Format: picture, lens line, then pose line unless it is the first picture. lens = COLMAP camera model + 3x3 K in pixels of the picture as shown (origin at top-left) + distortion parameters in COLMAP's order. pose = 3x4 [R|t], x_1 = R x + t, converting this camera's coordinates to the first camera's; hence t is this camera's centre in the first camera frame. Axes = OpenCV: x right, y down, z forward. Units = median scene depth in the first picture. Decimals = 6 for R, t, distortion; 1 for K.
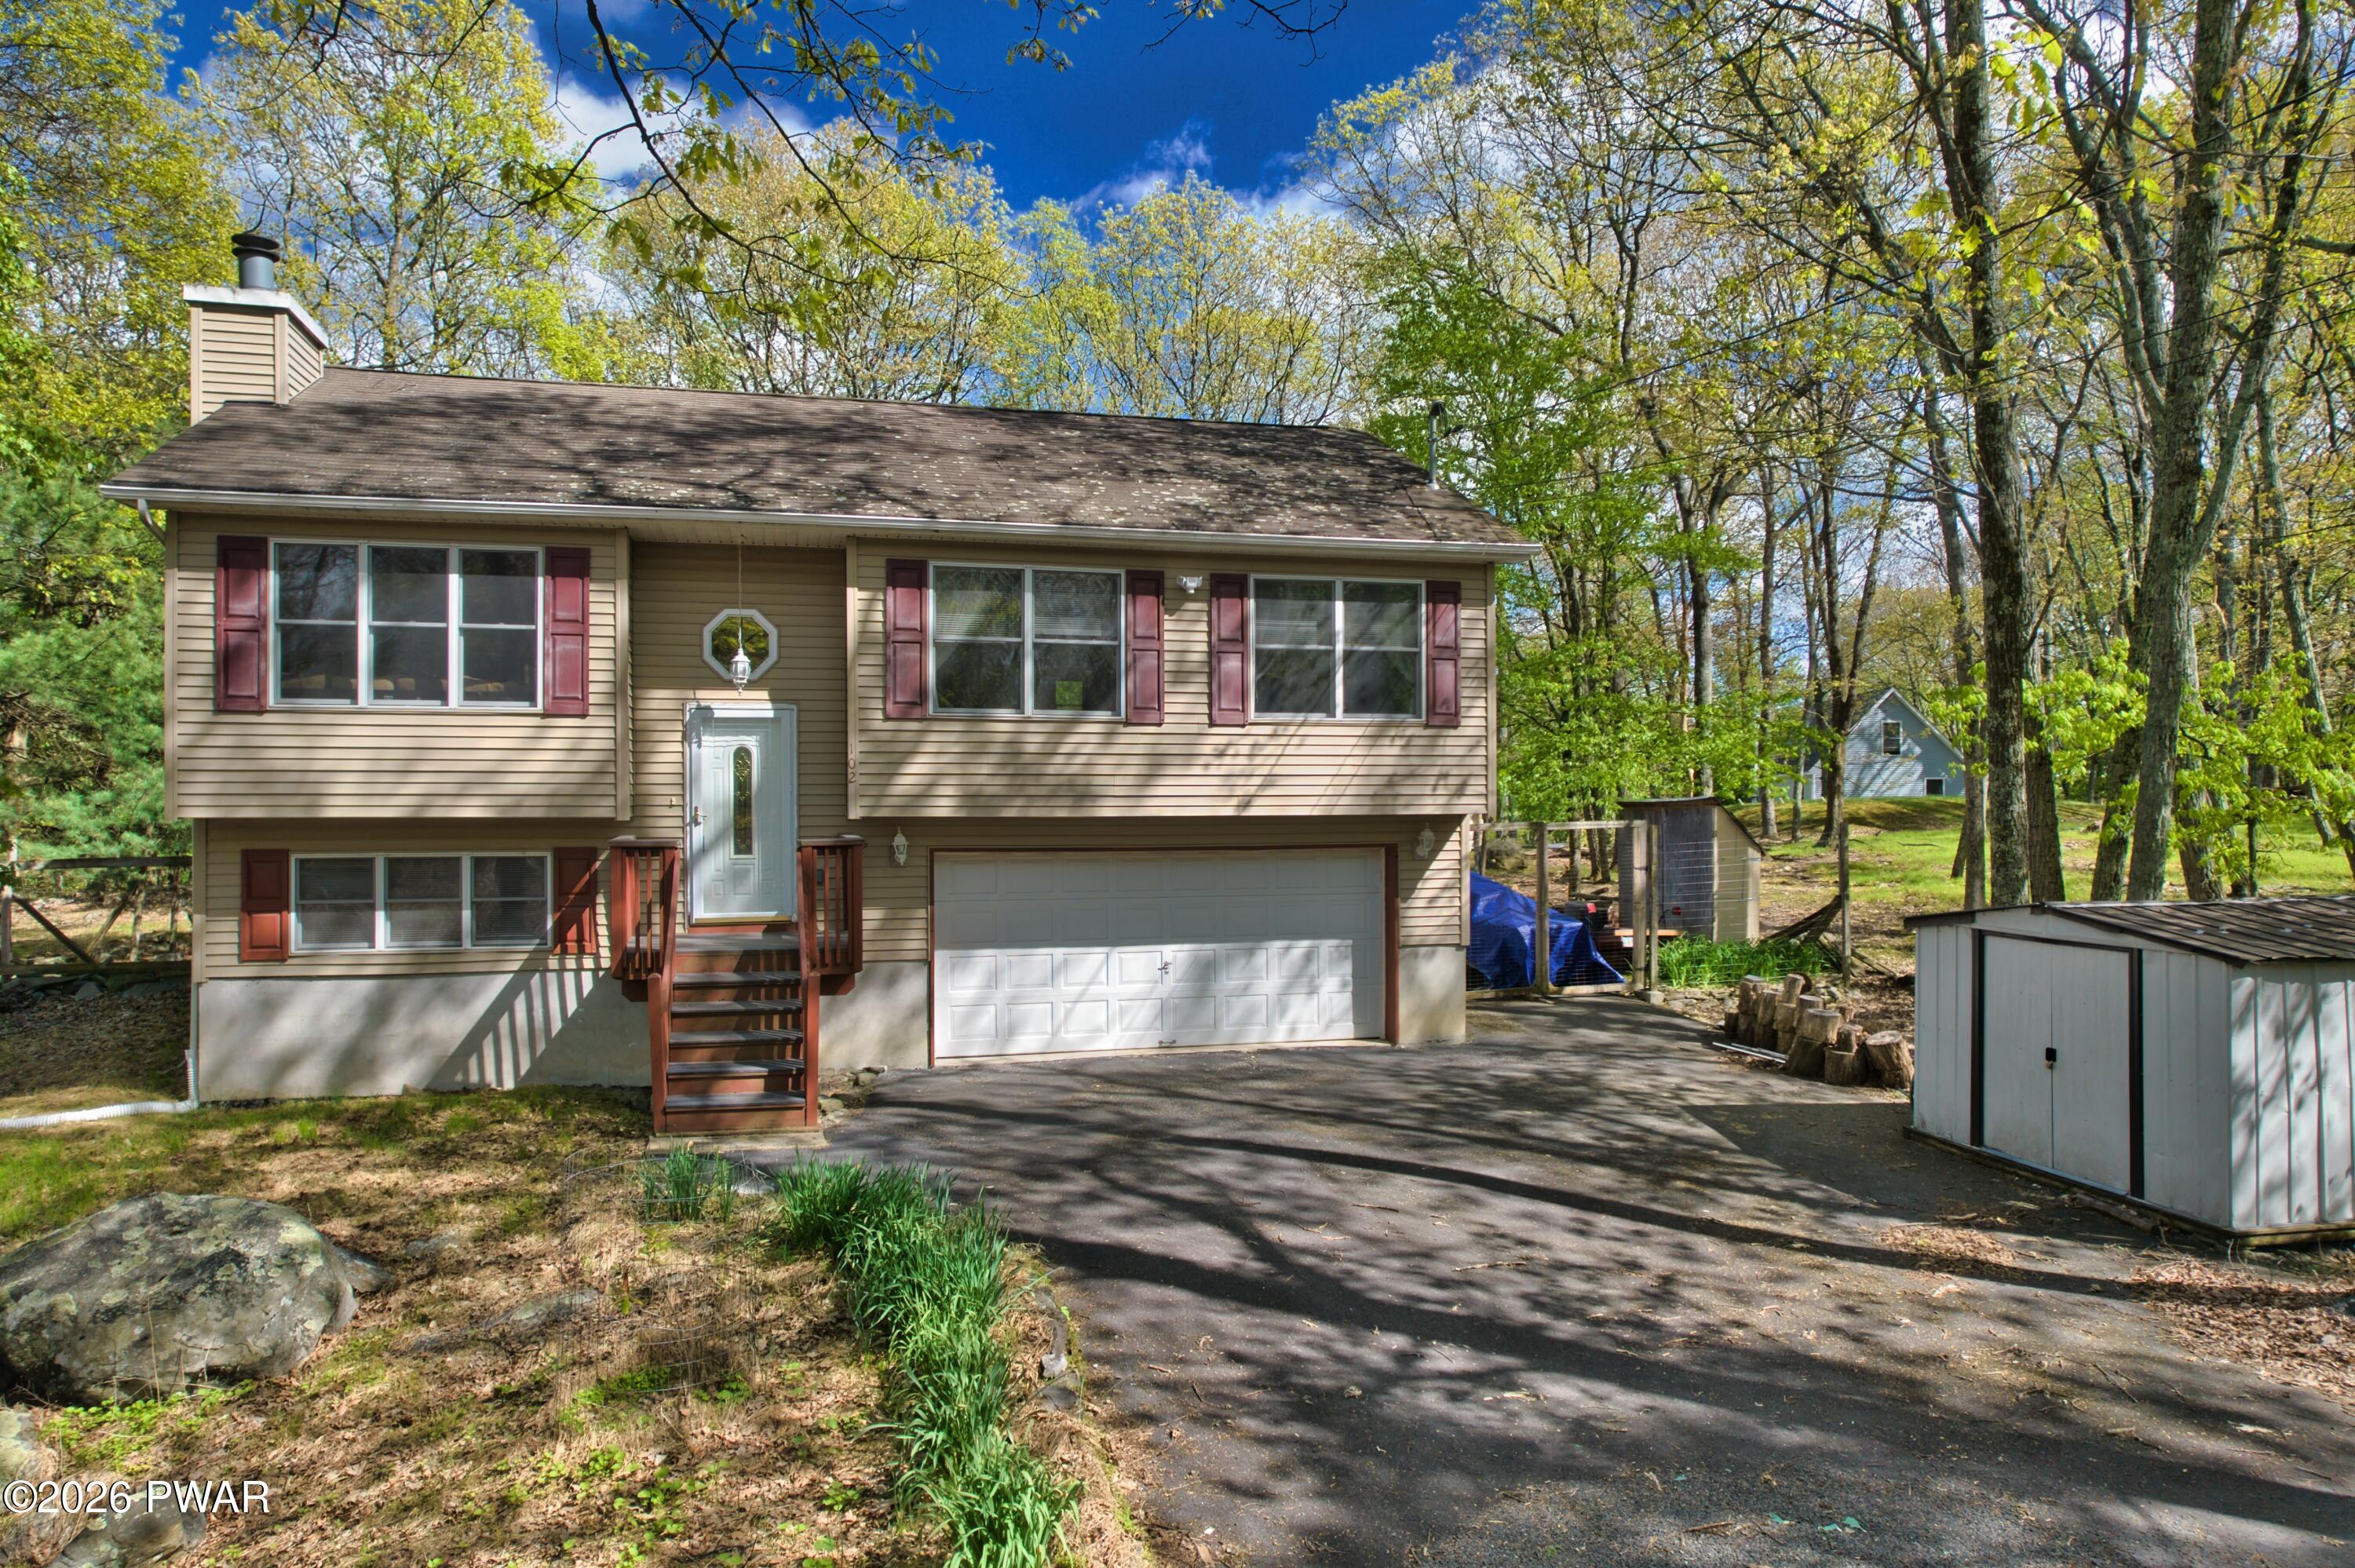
lens RADIAL K [[1523.3, 0, 1177.5], [0, 1523.3, 784.0], [0, 0, 1]] dist [-0.024968, 0.004514]
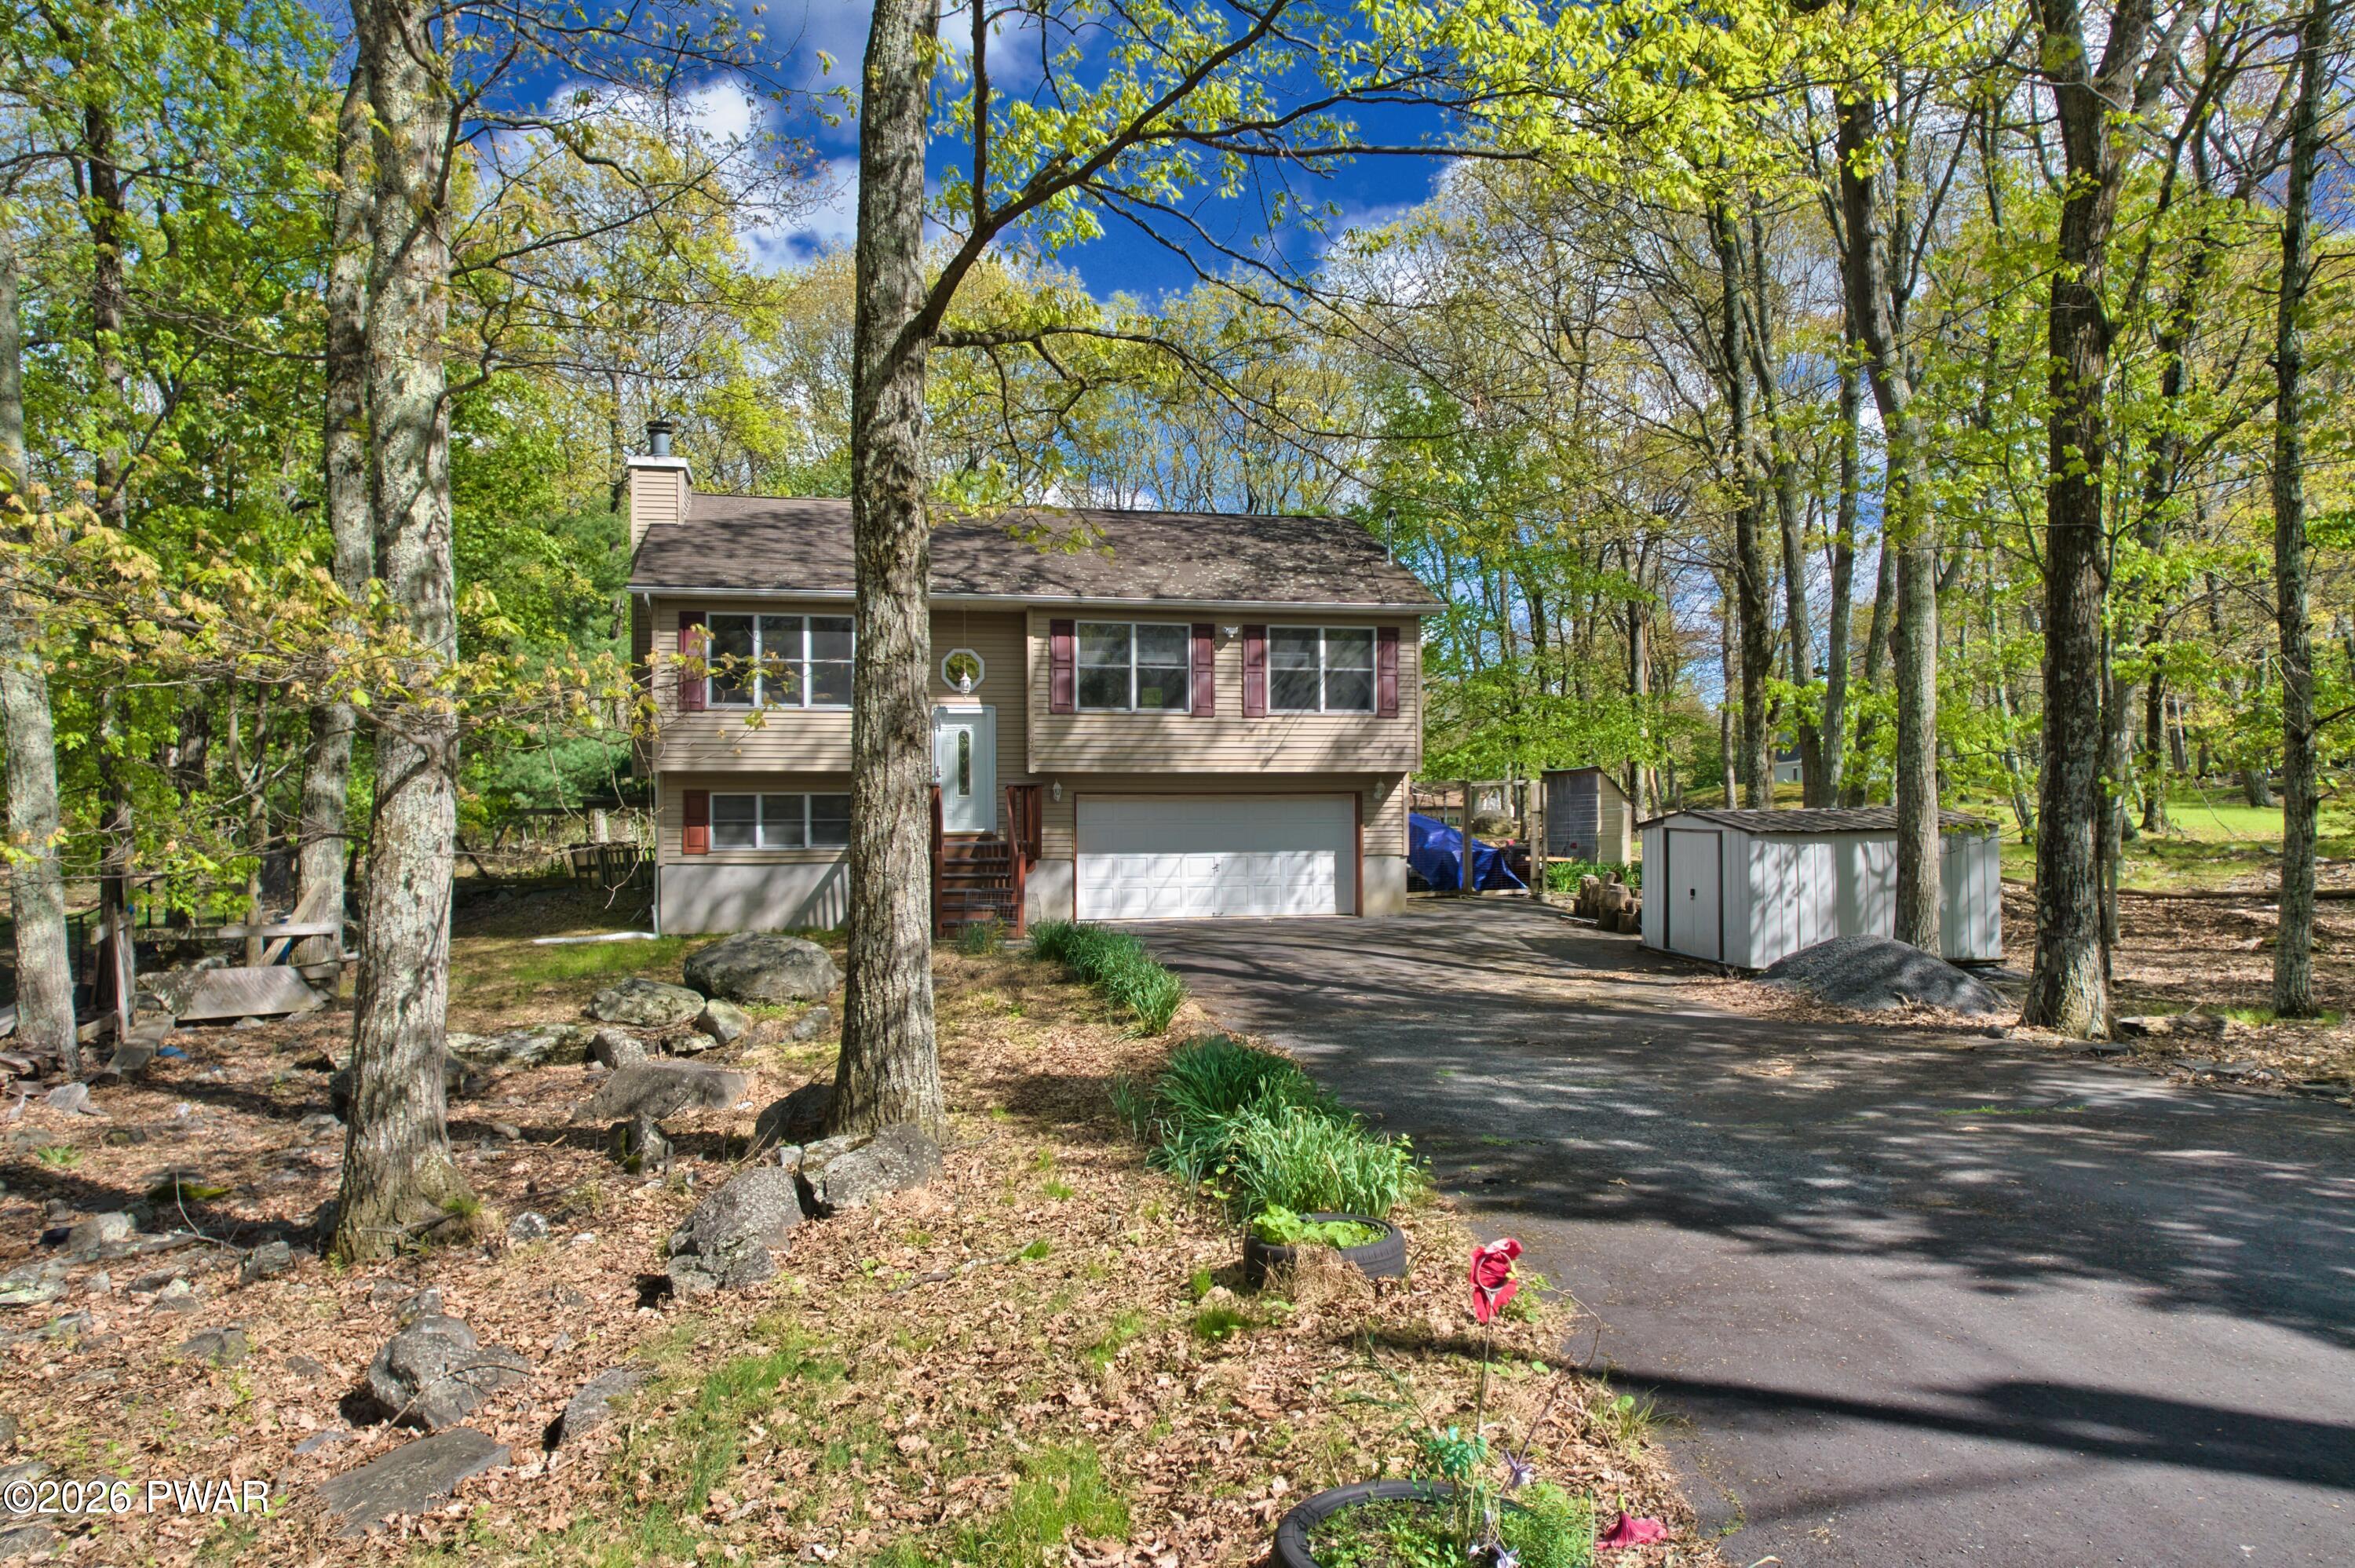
lens RADIAL K [[1501.6, 0, 1177.5], [0, 1501.6, 784.0], [0, 0, 1]] dist [-0.026806, 0.001204]
pose [[0.999276, -0.002059, -0.037985, 0.012606], [0.002238, 0.999987, 0.004679, 0.027422], [0.037975, -0.004761, 0.999267, -0.647825]]
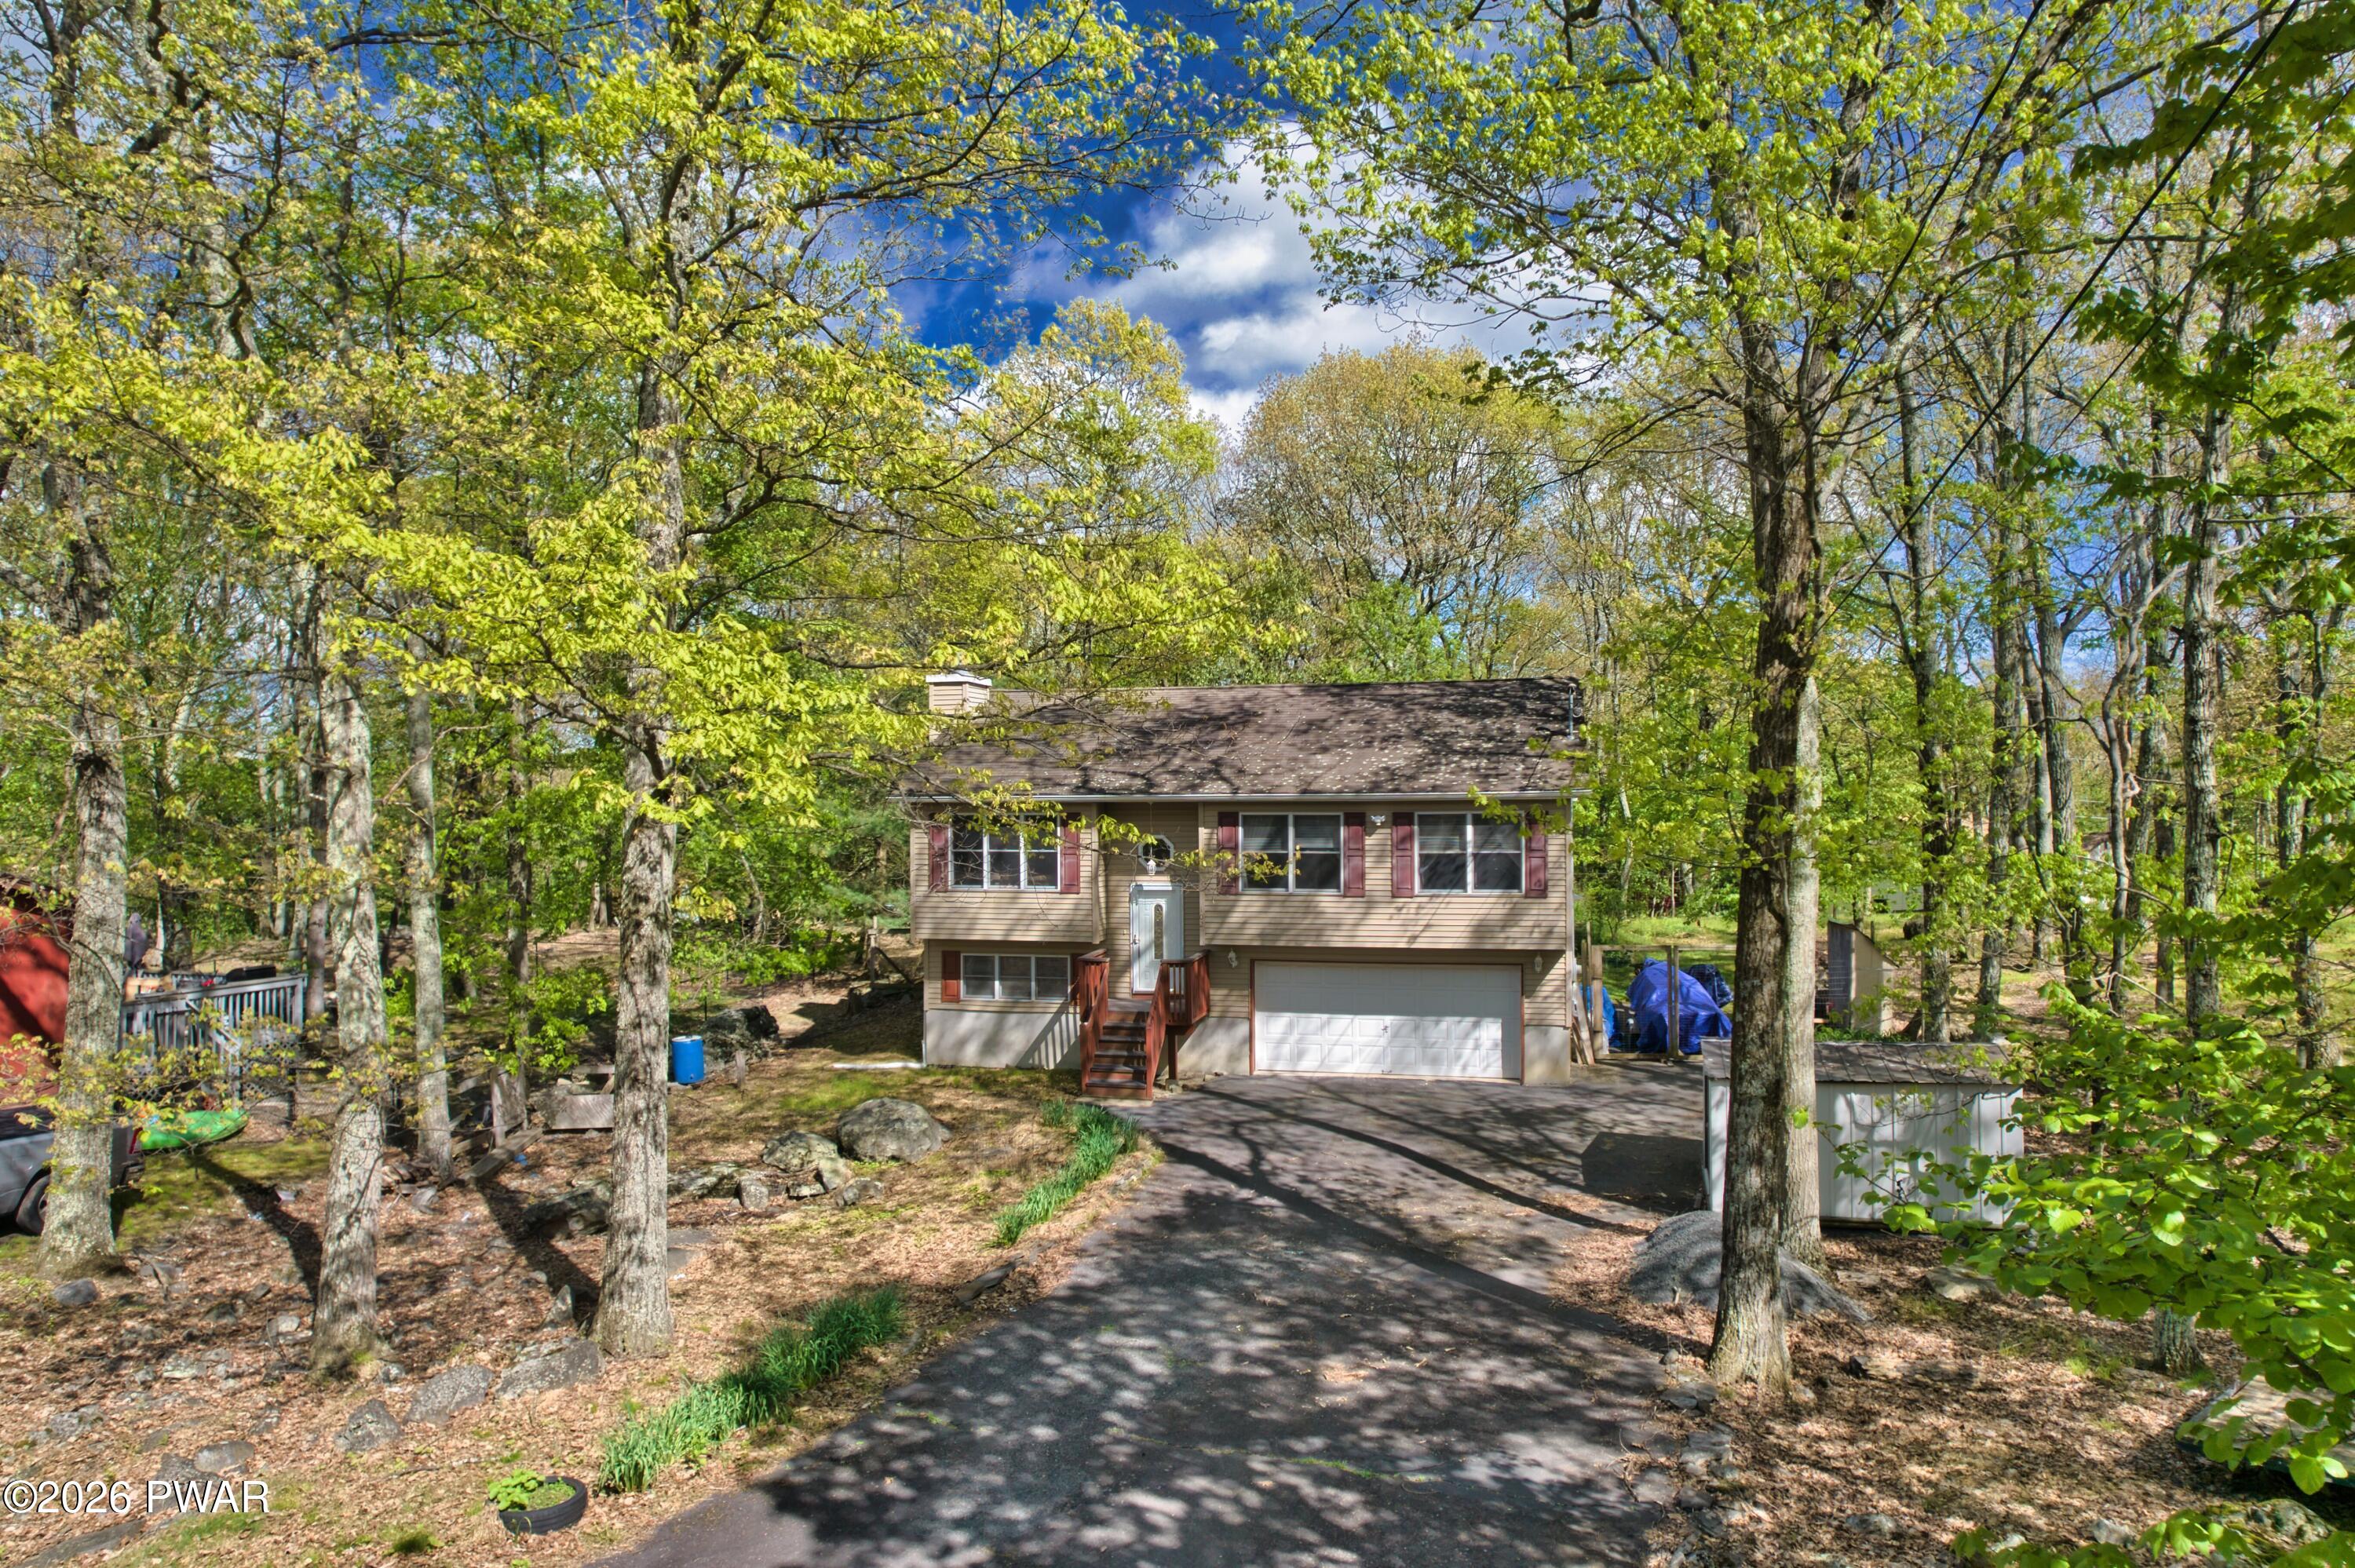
lens RADIAL K [[1501.6, 0, 1177.5], [0, 1501.6, 784.0], [0, 0, 1]] dist [-0.026806, 0.001204]
pose [[0.887323, -0.006998, -0.461094, 0.632859], [0.007252, 0.999973, -0.001220, -0.177096], [0.461090, -0.002261, 0.887350, -0.709121]]
